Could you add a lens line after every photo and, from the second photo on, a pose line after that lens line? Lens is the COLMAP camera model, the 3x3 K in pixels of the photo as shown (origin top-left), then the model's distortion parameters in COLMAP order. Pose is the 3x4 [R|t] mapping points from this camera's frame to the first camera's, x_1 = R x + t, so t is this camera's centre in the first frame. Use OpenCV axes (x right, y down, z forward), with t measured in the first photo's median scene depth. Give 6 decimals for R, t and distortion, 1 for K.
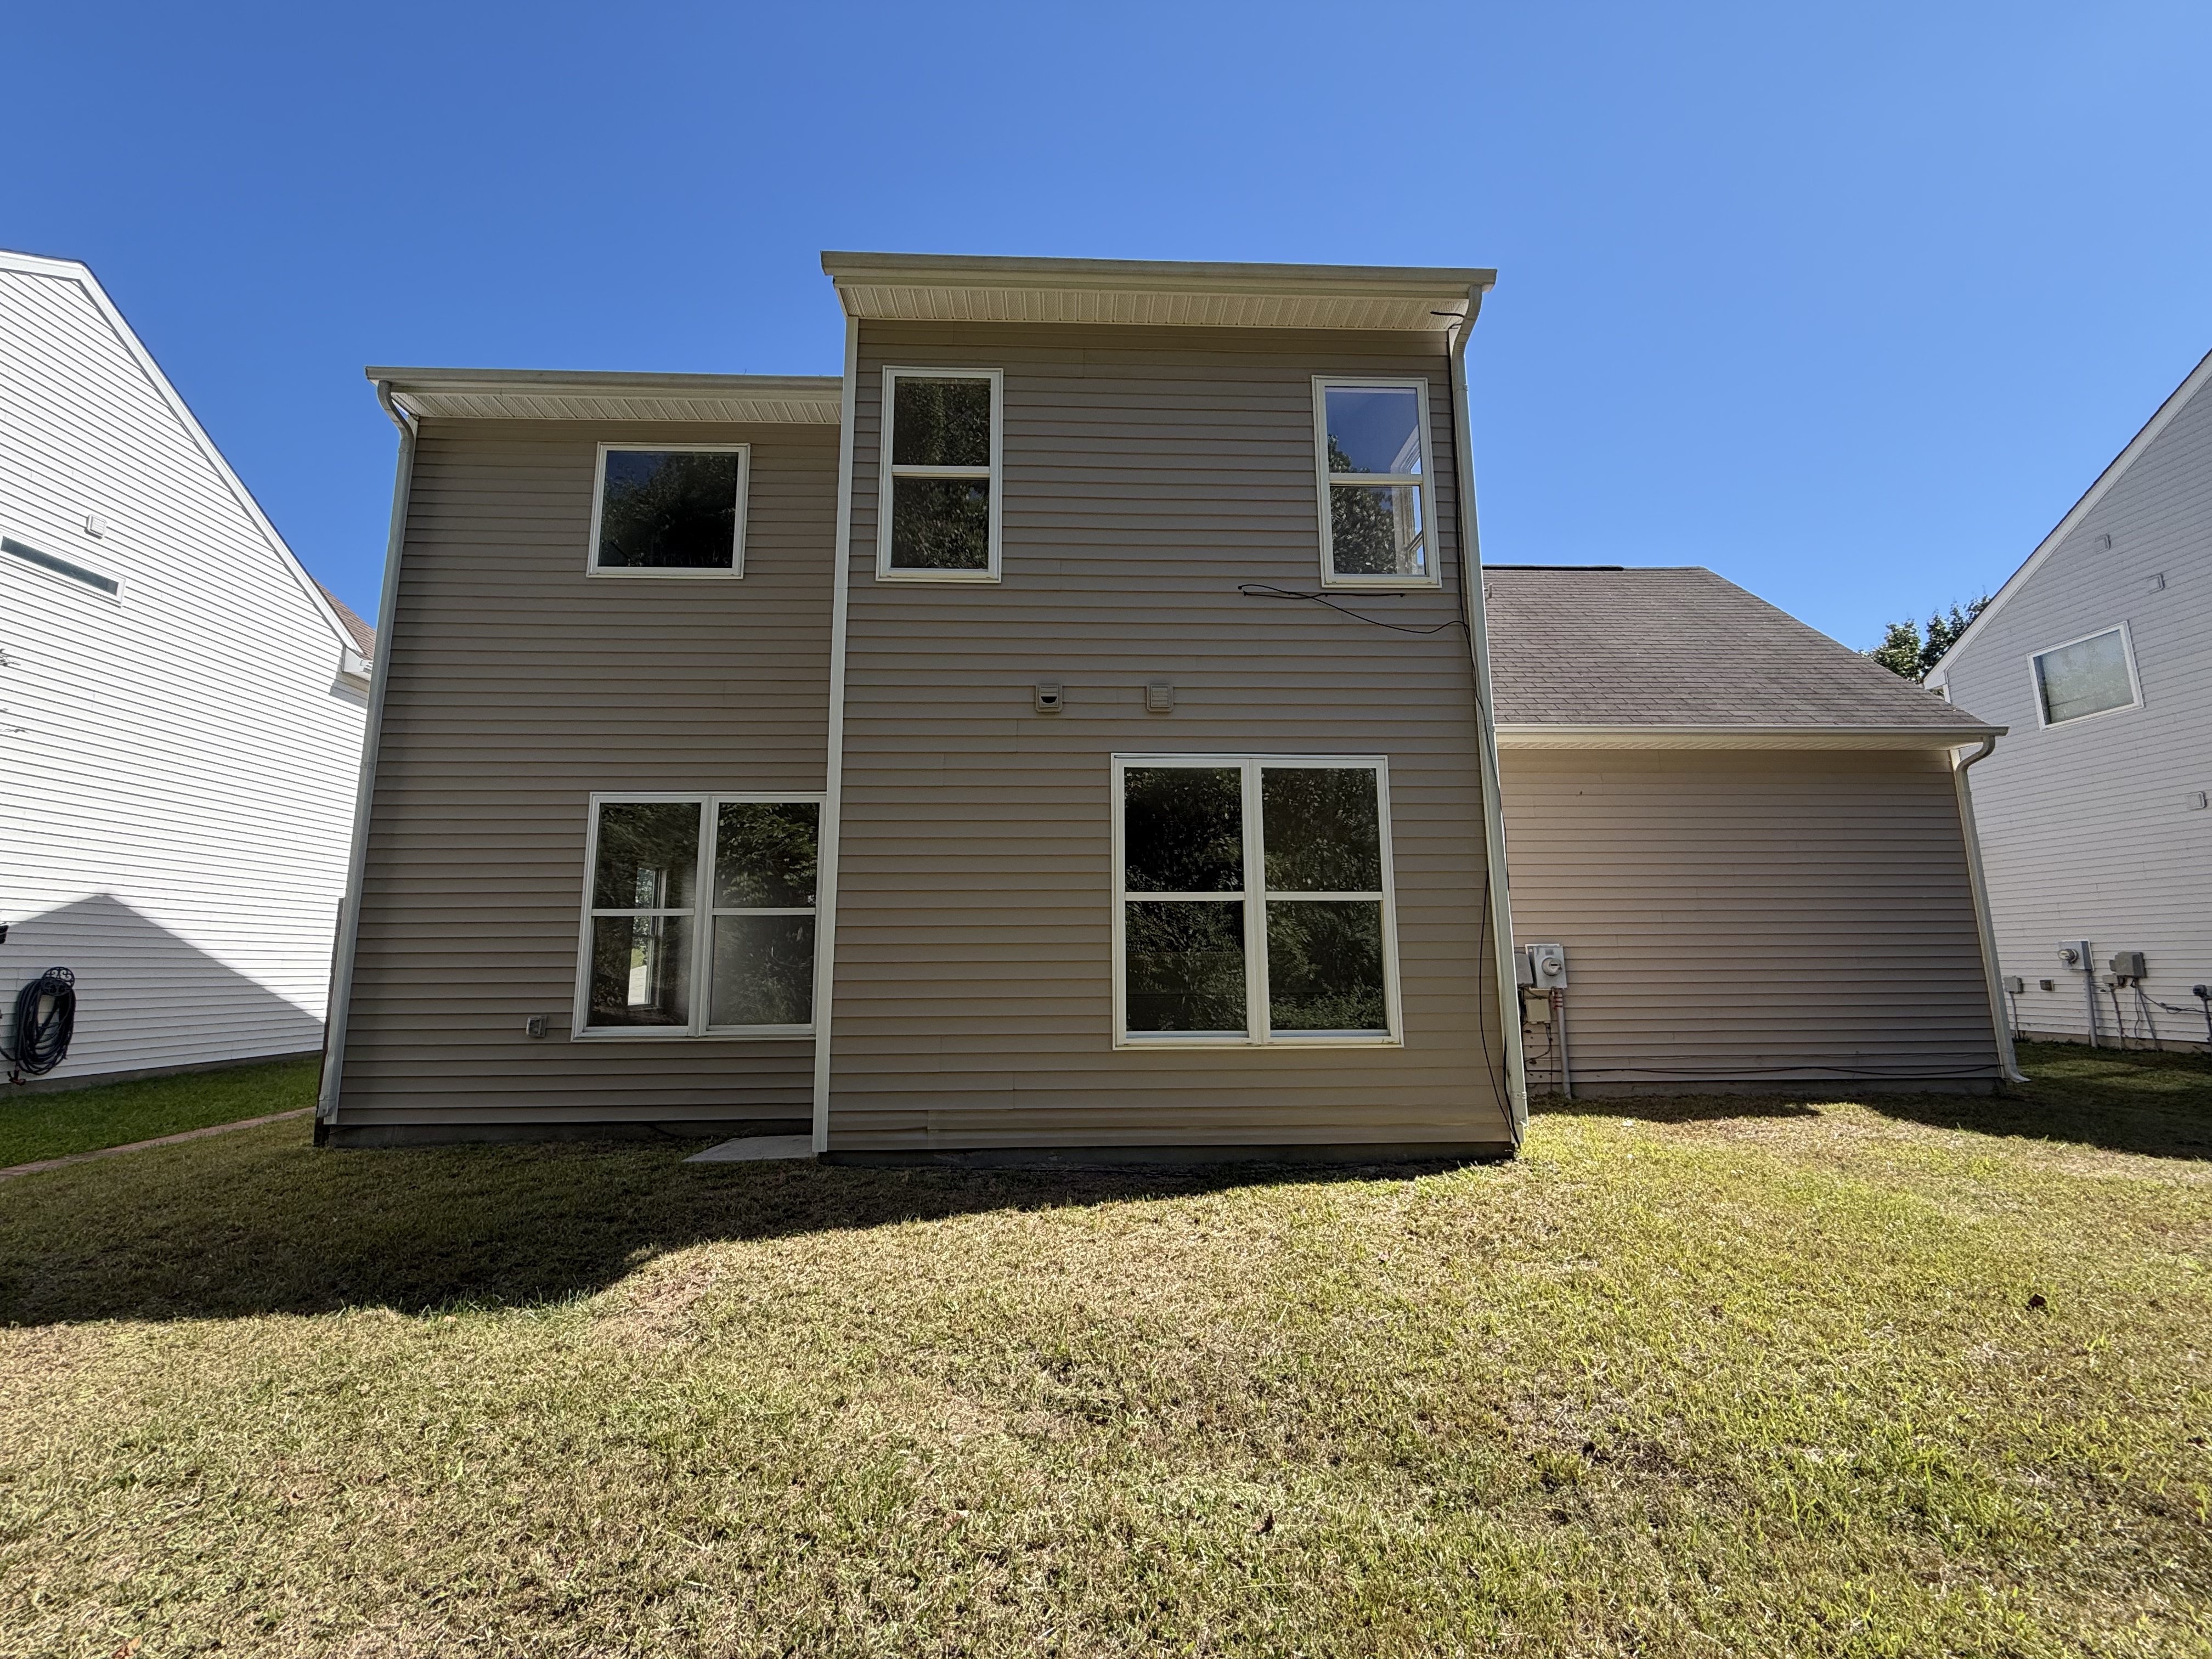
lens RADIAL K [[884.5, 0, 1101.3], [0, 884.5, 831.7], [0, 0, 1]] dist [0.001053, -0.000241]
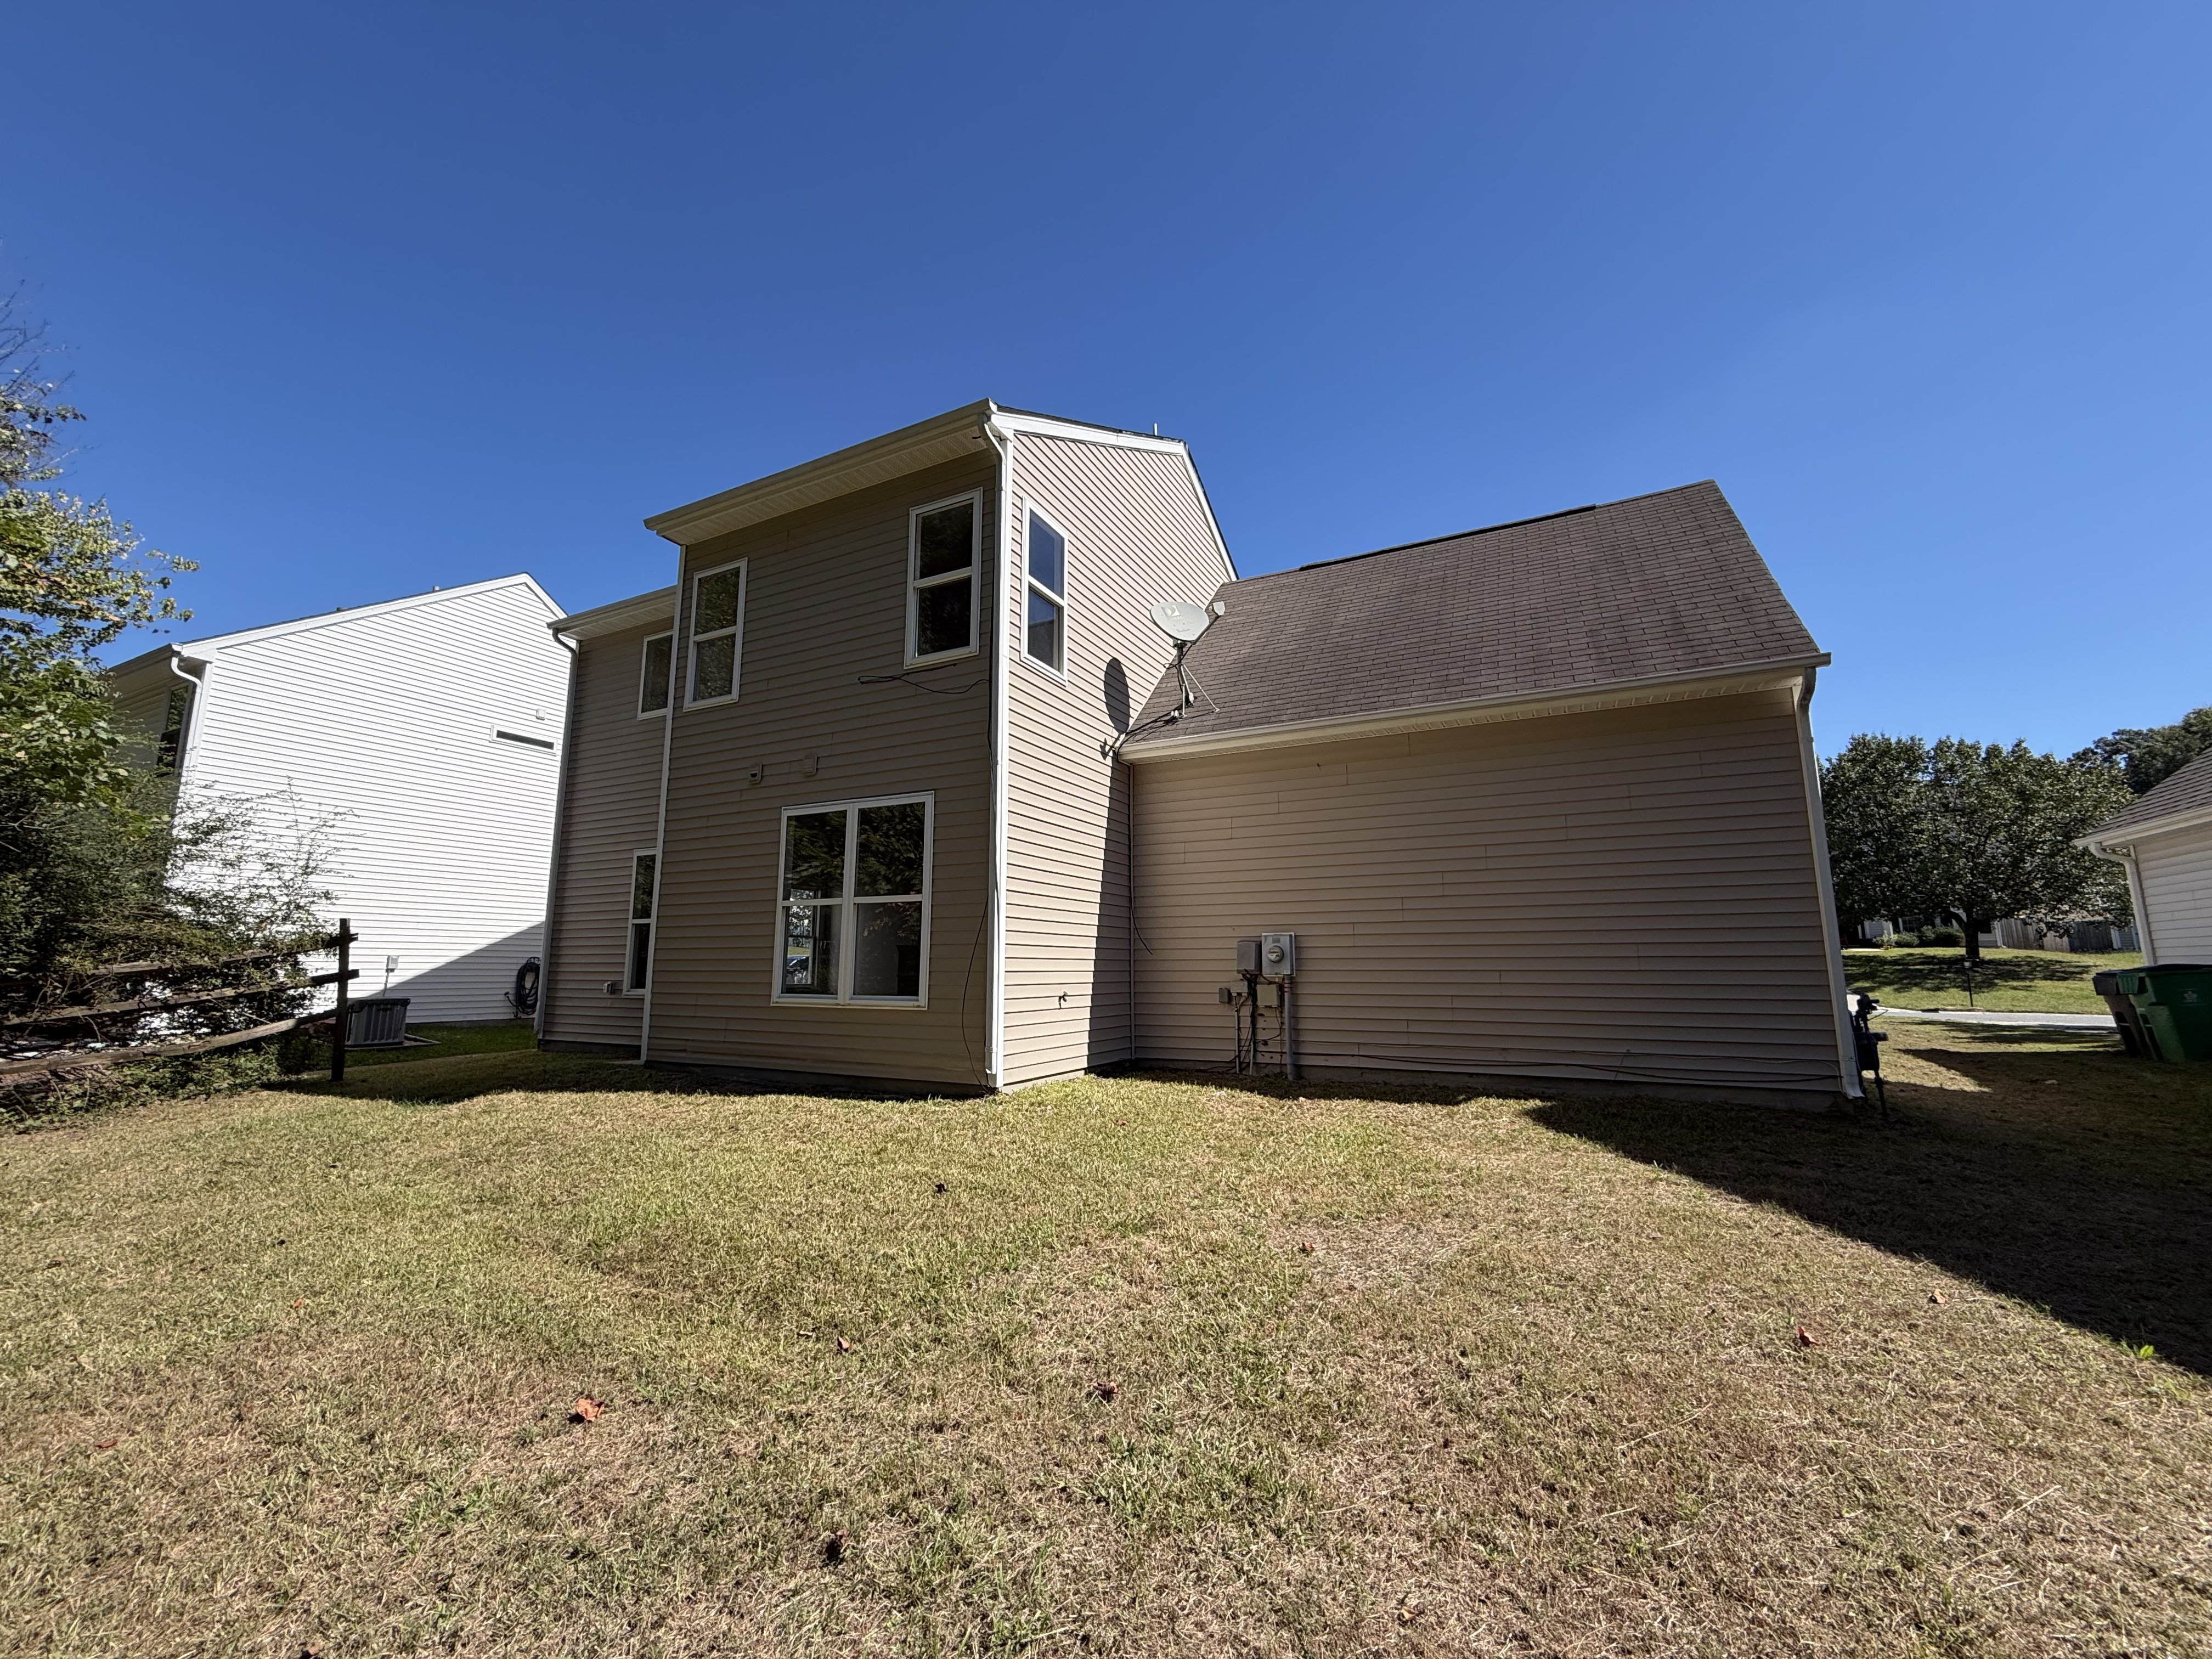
lens RADIAL K [[884.5, 0, 1109.9], [0, 884.5, 828.5], [0, 0, 1]] dist [0.001053, -0.000241]
pose [[0.868948, -0.070692, -0.489829, 1.146498], [0.068910, 0.997387, -0.021699, 0.016057], [0.490083, -0.014899, 0.871549, -0.023633]]
